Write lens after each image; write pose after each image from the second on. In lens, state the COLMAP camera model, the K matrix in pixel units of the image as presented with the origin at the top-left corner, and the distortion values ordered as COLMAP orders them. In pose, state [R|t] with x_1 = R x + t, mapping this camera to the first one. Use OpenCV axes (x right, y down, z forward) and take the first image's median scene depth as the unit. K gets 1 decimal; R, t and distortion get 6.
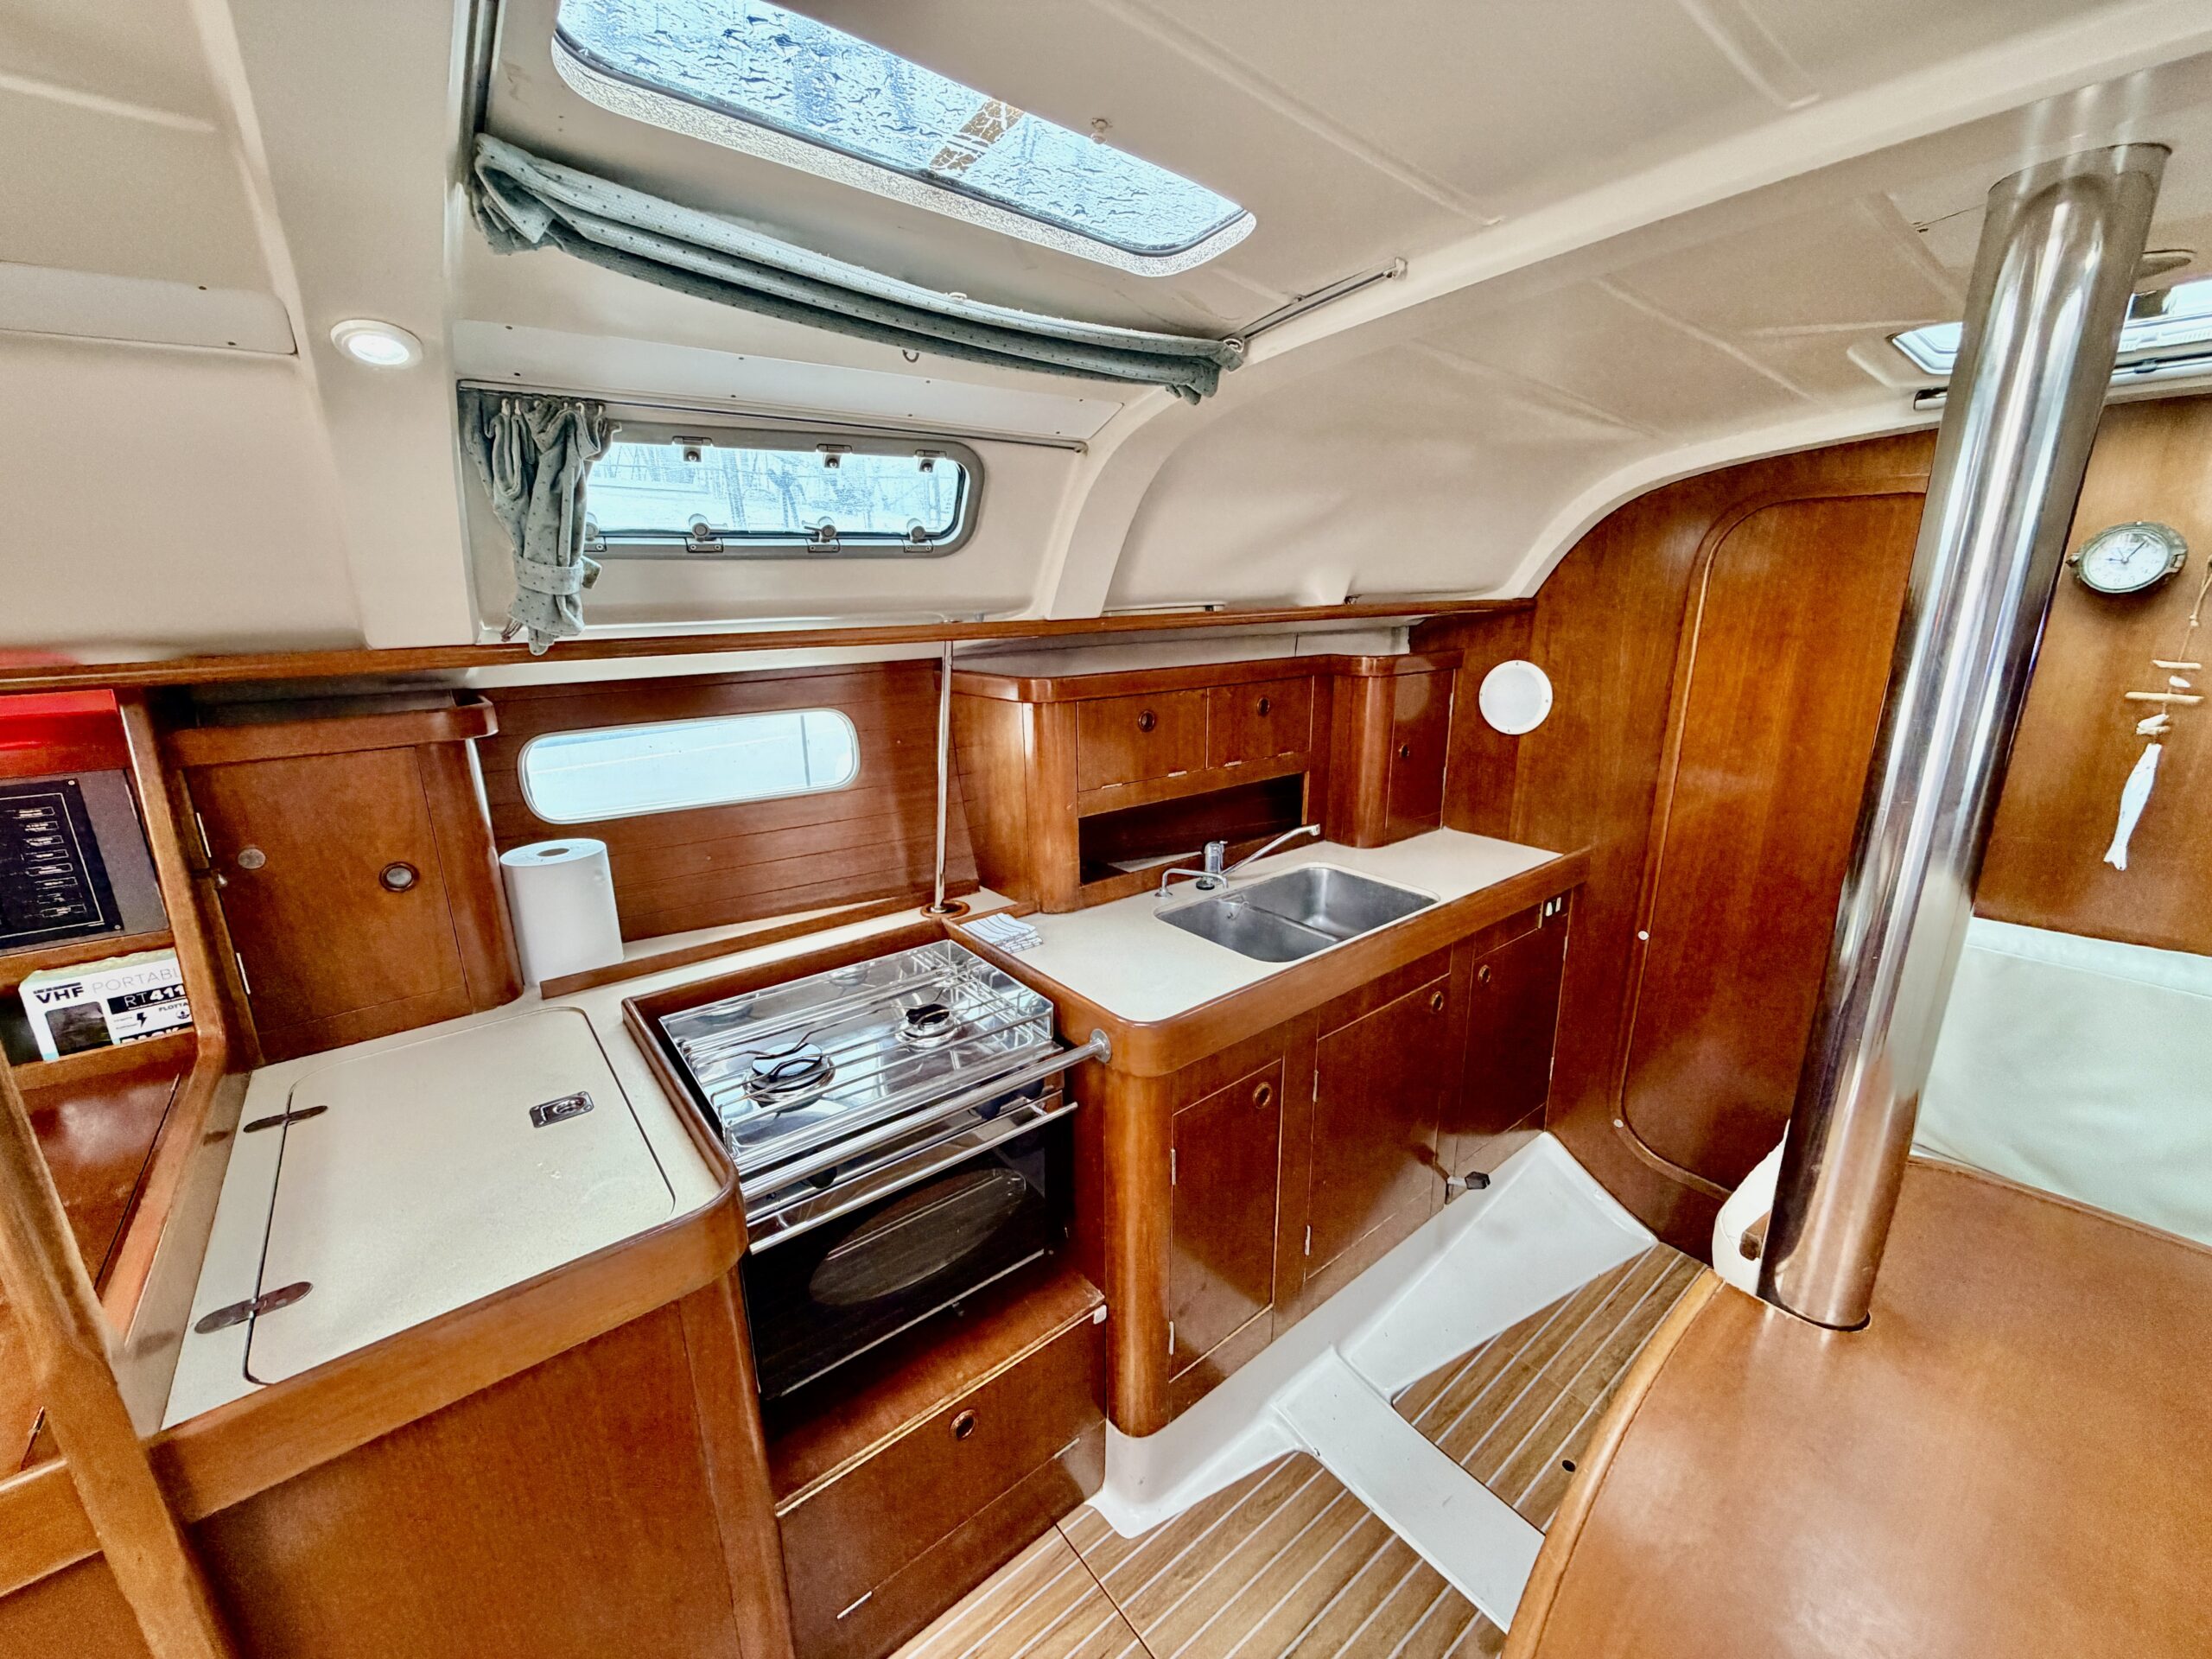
lens RADIAL K [[887.4, 0, 1100.5], [0, 887.4, 829.3], [0, 0, 1]] dist [0.000596, 0.000432]
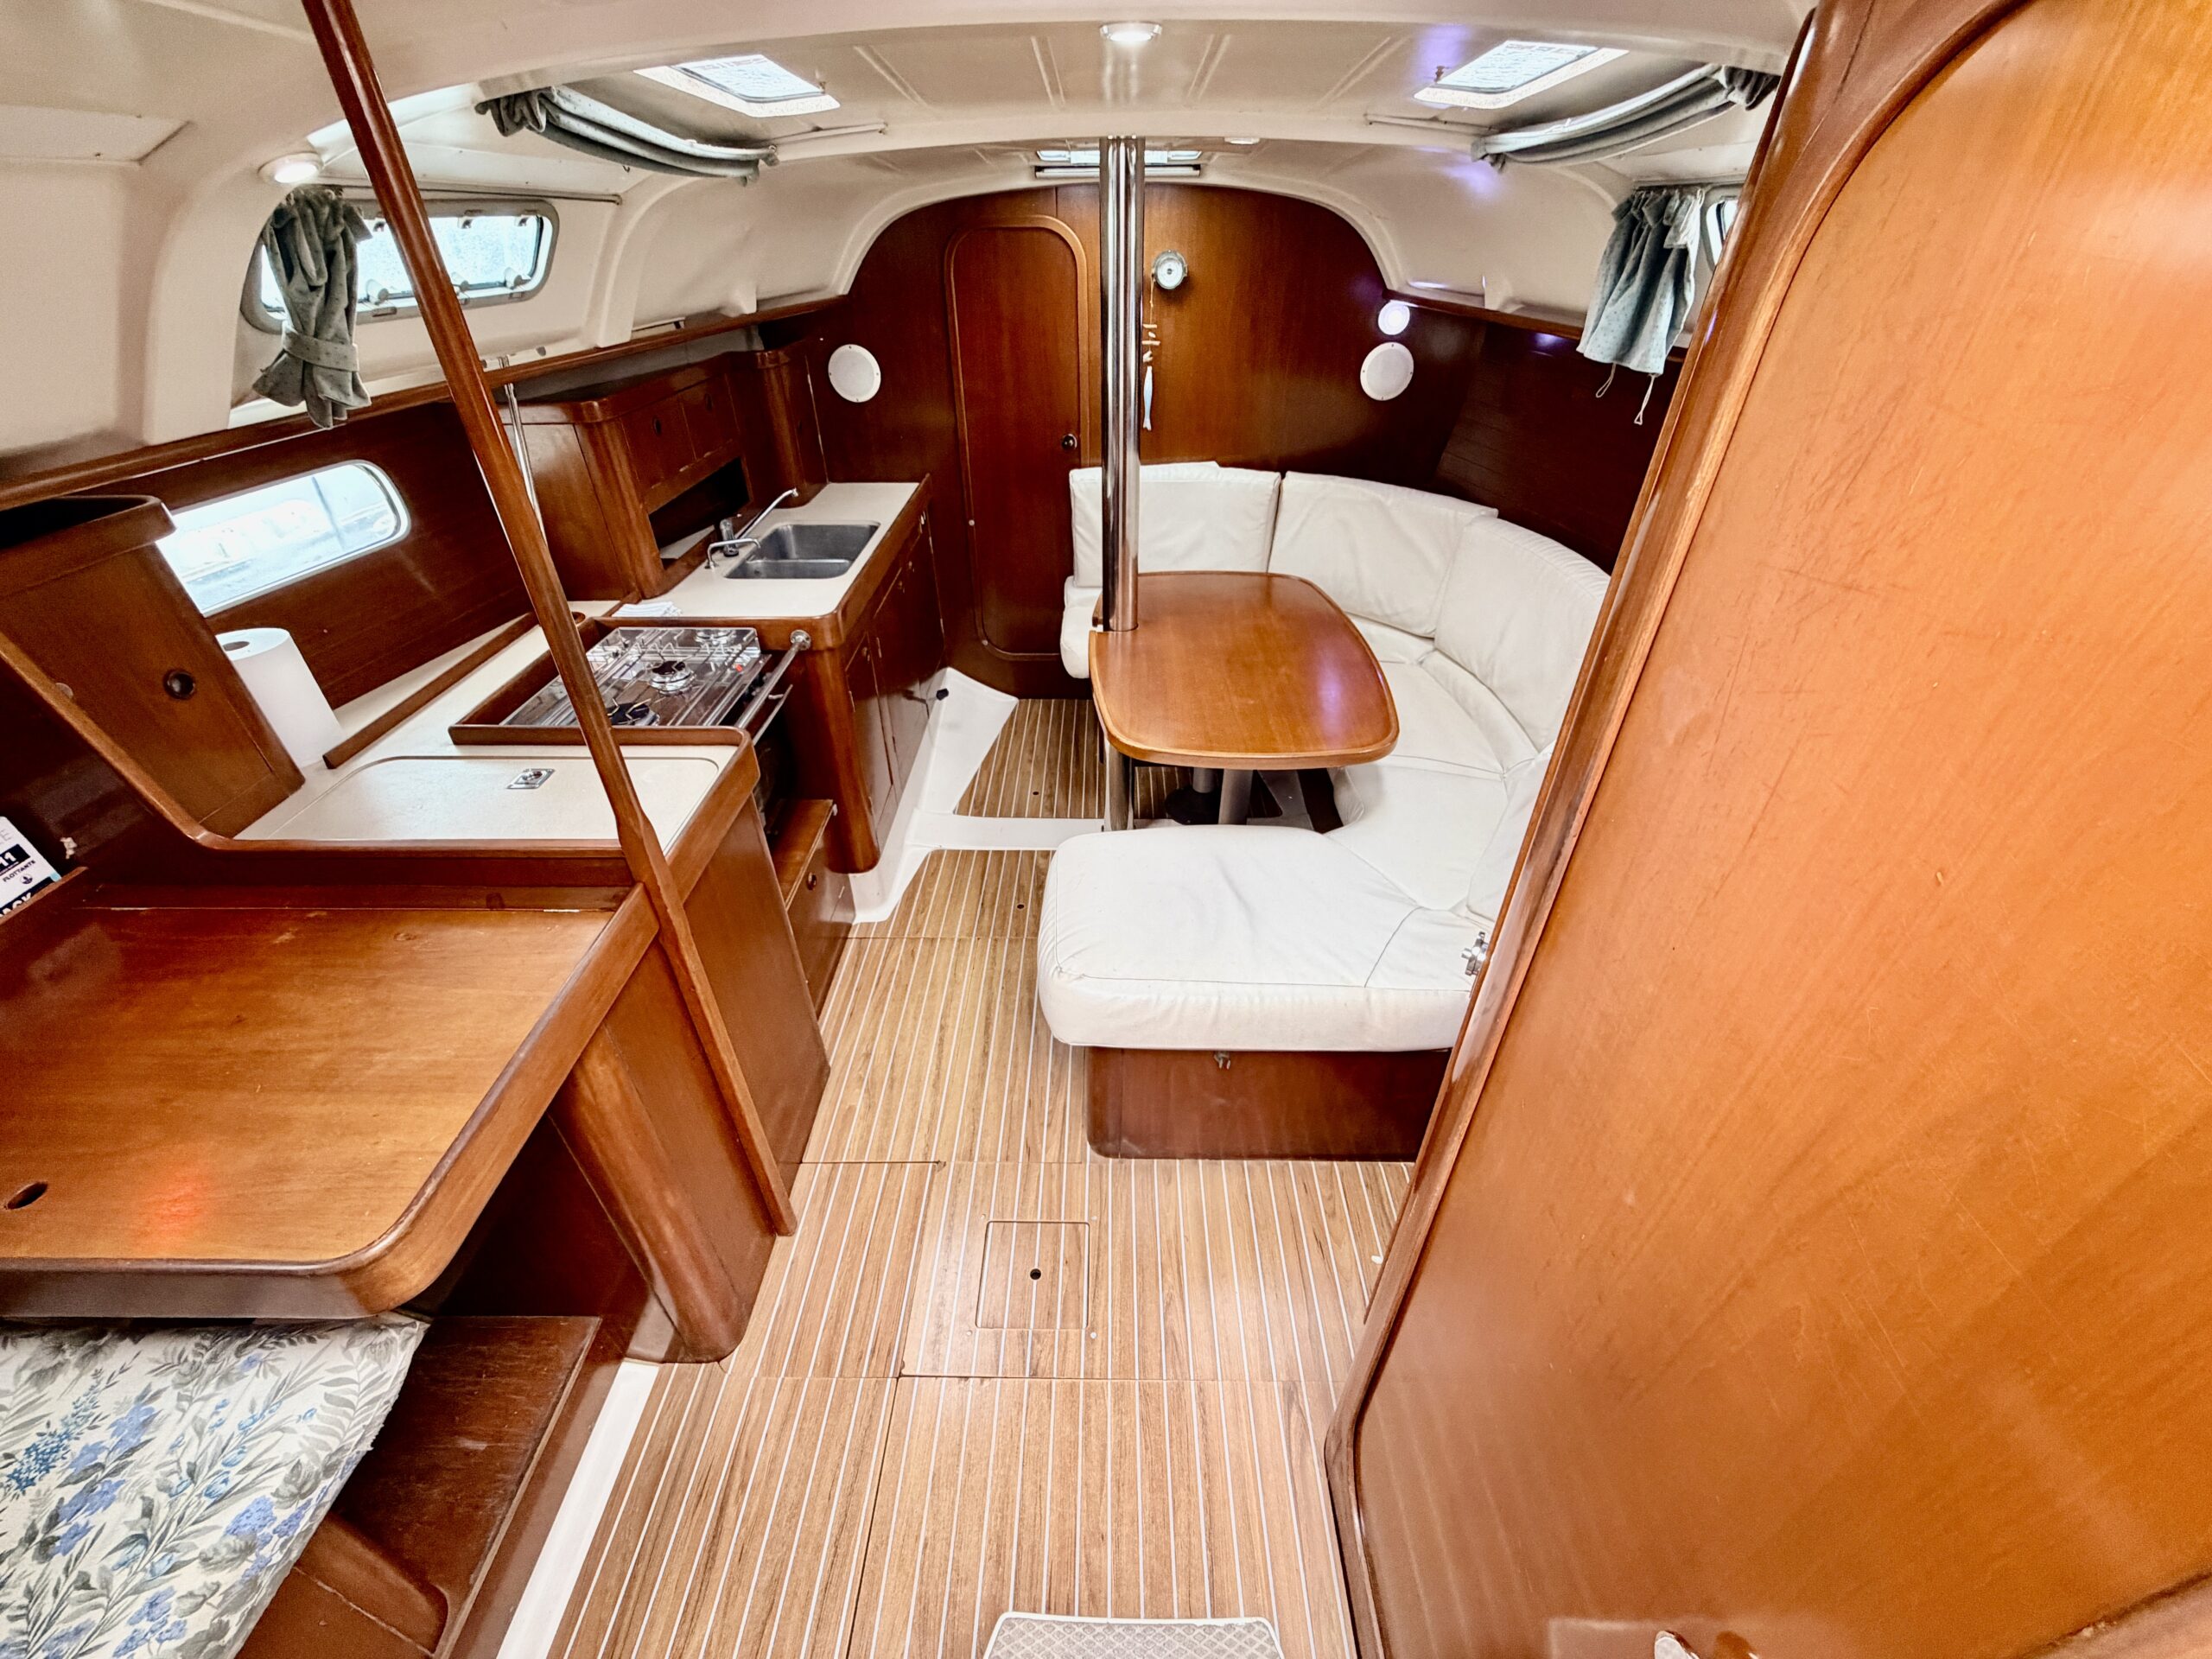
lens RADIAL K [[882.7, 0, 1098.6], [0, 882.7, 824.0], [0, 0, 1]] dist [0.001202, 0.000415]
pose [[0.628740, -0.437972, 0.642547, -0.709628], [0.207531, 0.890842, 0.404144, 0.004103], [-0.749411, -0.120753, 0.651001, -0.418876]]
